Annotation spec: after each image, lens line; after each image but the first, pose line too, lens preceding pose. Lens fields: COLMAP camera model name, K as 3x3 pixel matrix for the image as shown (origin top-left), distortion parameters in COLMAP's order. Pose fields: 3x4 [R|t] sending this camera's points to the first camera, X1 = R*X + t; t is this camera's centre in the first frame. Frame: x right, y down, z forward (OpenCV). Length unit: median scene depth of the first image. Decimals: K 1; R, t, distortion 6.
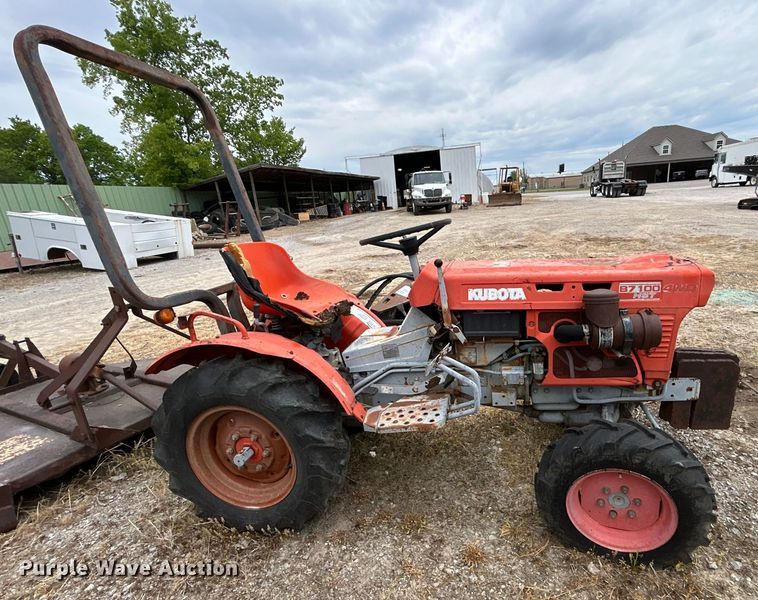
lens RADIAL K [[408.6, 0, 440.0], [0, 408.6, 329.2], [0, 0, 1]] dist [-0.000844, 0.002673]
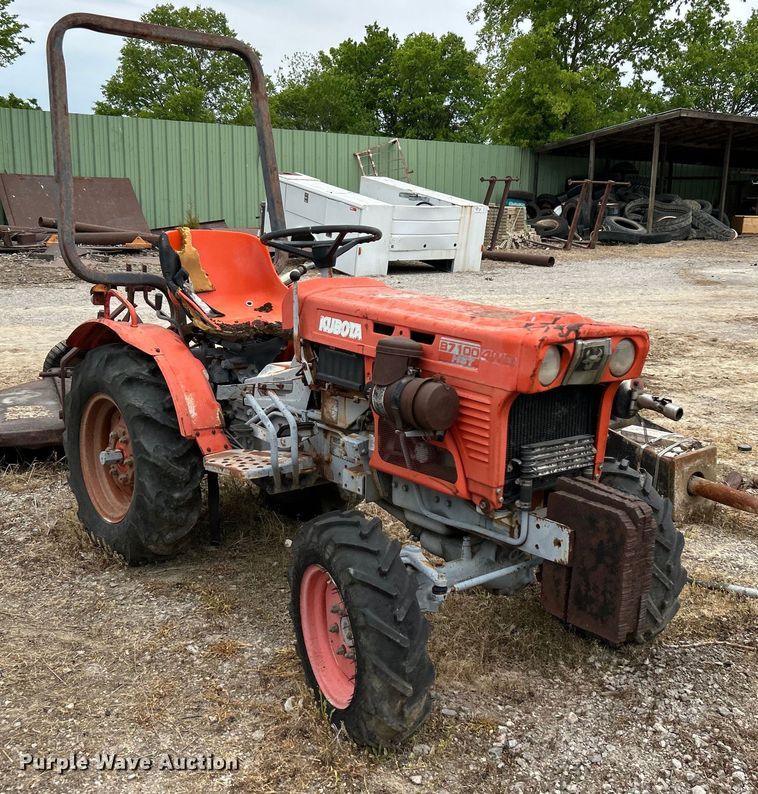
lens RADIAL K [[932.4, 0, 413.0], [0, 932.4, 400.3], [0, 0, 1]] dist [0.194431, -0.530103]
pose [[0.750664, 0.220388, -0.622843, 0.168853], [-0.271301, 0.962399, 0.013560, -0.002004], [0.602412, 0.158799, 0.782230, -0.031531]]
